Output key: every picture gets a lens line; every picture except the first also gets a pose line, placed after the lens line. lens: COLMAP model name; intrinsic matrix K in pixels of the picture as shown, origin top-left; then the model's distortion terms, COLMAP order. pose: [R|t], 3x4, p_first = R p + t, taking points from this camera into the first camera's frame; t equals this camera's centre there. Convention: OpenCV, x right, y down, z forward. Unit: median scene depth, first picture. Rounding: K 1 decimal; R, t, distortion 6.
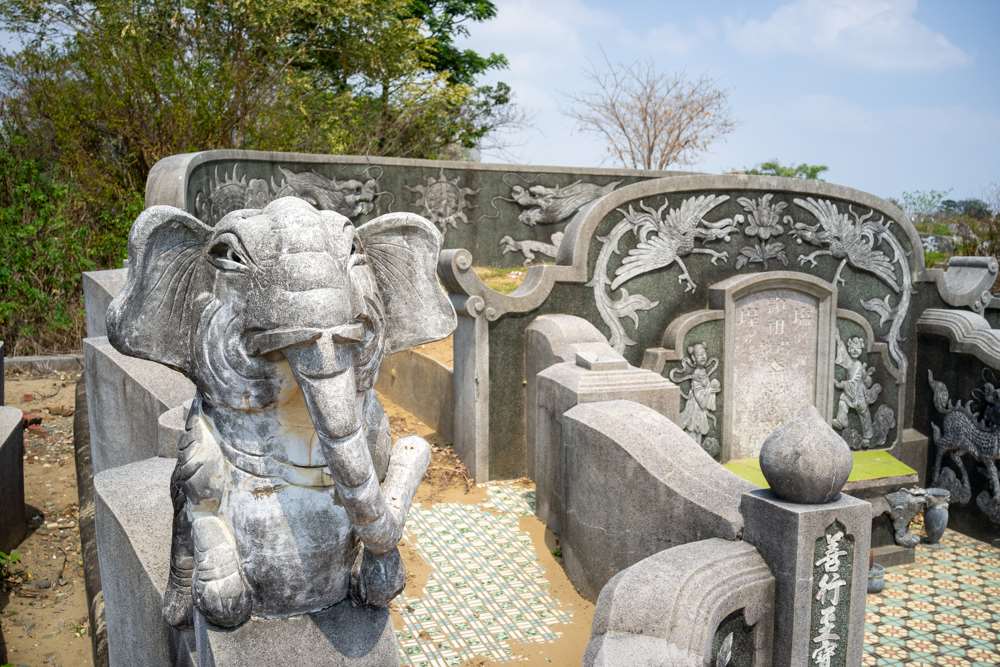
lens RADIAL K [[985.3, 0, 499.9], [0, 985.3, 330.5], [0, 0, 1]] dist [-0.082169, 0.000000]
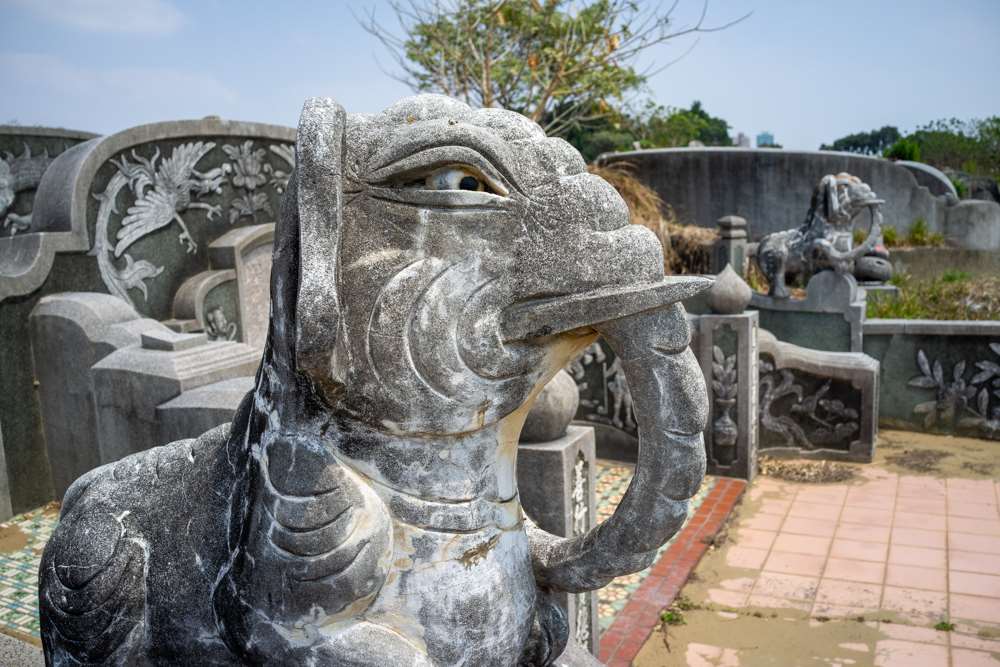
lens RADIAL K [[985.3, 0, 500.8], [0, 985.3, 336.6], [0, 0, 1]] dist [-0.082169, 0.000000]
pose [[0.715275, -0.137123, 0.685259, -0.226276], [0.107359, 0.990482, 0.086137, -0.010635], [-0.690548, 0.011957, 0.723188, 0.179814]]
